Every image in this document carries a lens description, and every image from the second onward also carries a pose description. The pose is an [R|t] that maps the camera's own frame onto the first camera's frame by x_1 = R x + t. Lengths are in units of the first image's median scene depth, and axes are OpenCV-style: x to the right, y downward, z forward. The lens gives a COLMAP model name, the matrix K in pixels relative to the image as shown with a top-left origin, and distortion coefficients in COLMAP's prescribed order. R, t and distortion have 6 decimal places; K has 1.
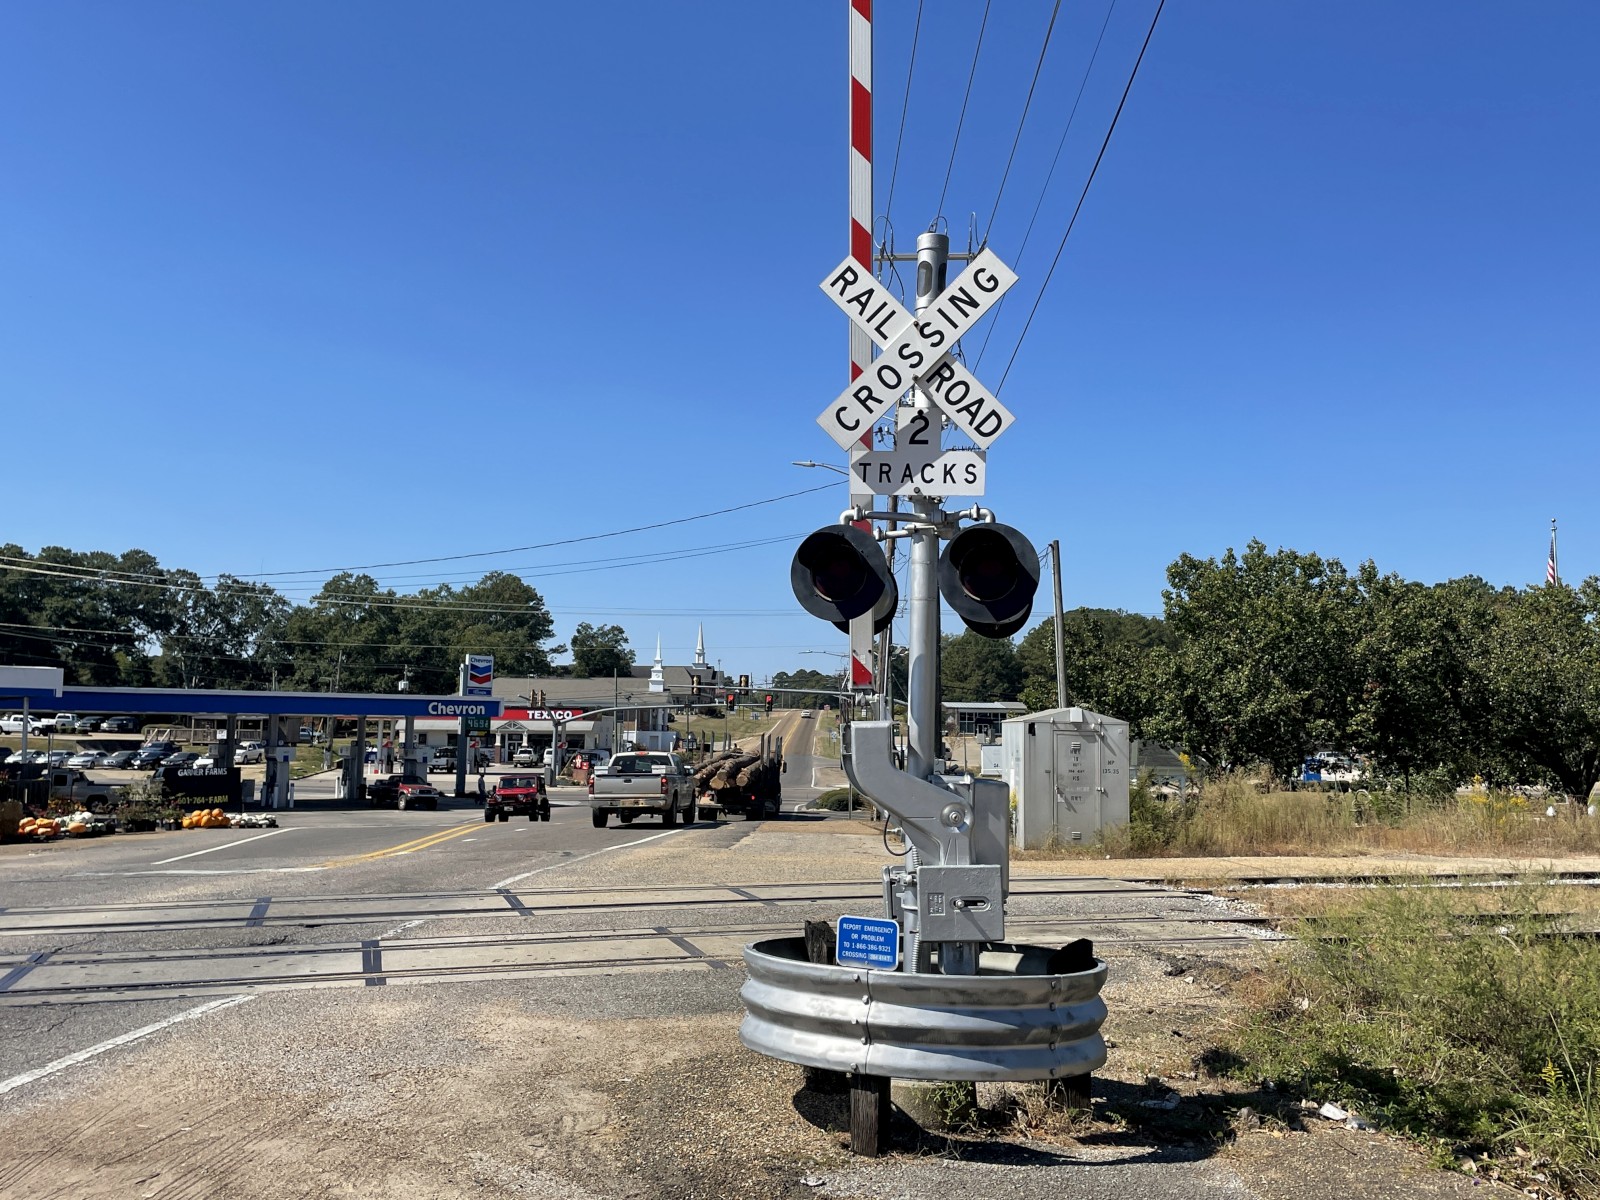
lens RADIAL K [[1472.9, 0, 800.0], [0, 1472.9, 600.0], [0, 0, 1]] dist [0.130473, -0.188609]
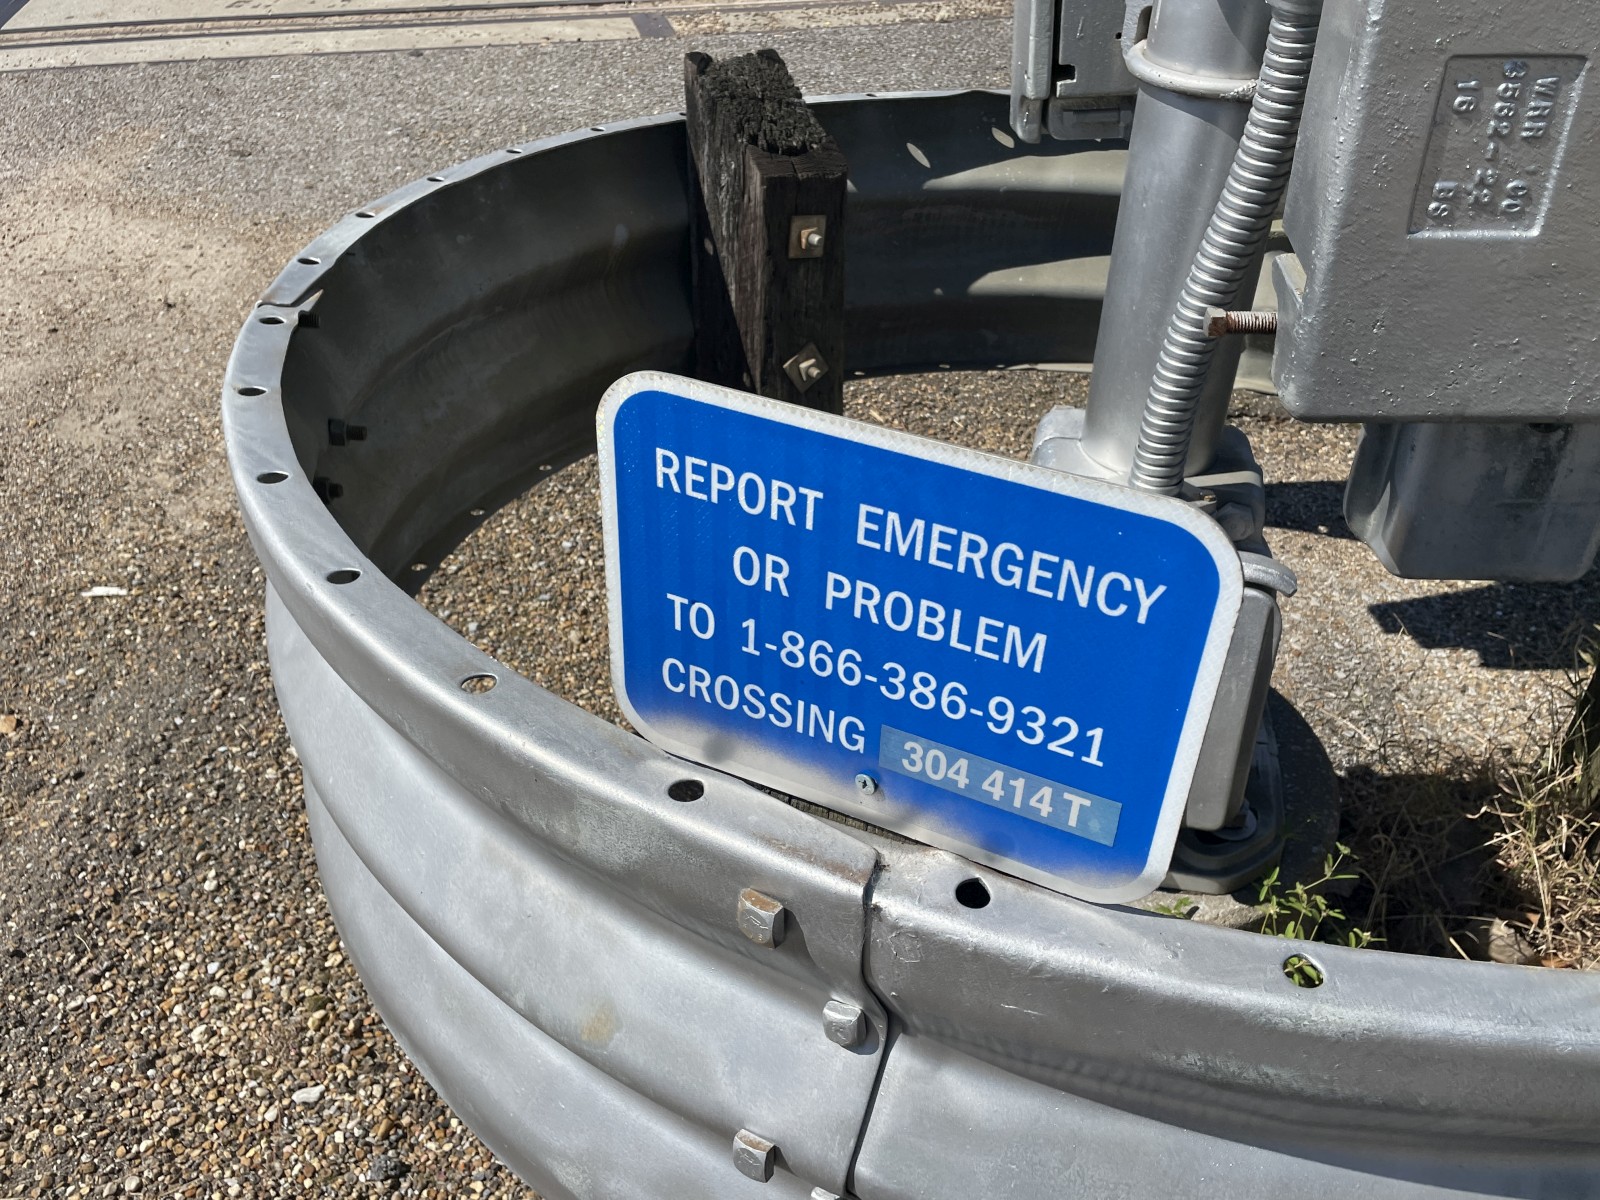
lens RADIAL K [[1306.0, 0, 800.0], [0, 1306.0, 600.0], [0, 0, 1]] dist [0.004628, -0.002138]
pose [[0.997995, 0.035698, -0.052265, 0.022319], [0.007931, 0.748721, 0.662838, 0.084649], [0.062794, -0.661924, 0.746936, 0.468564]]
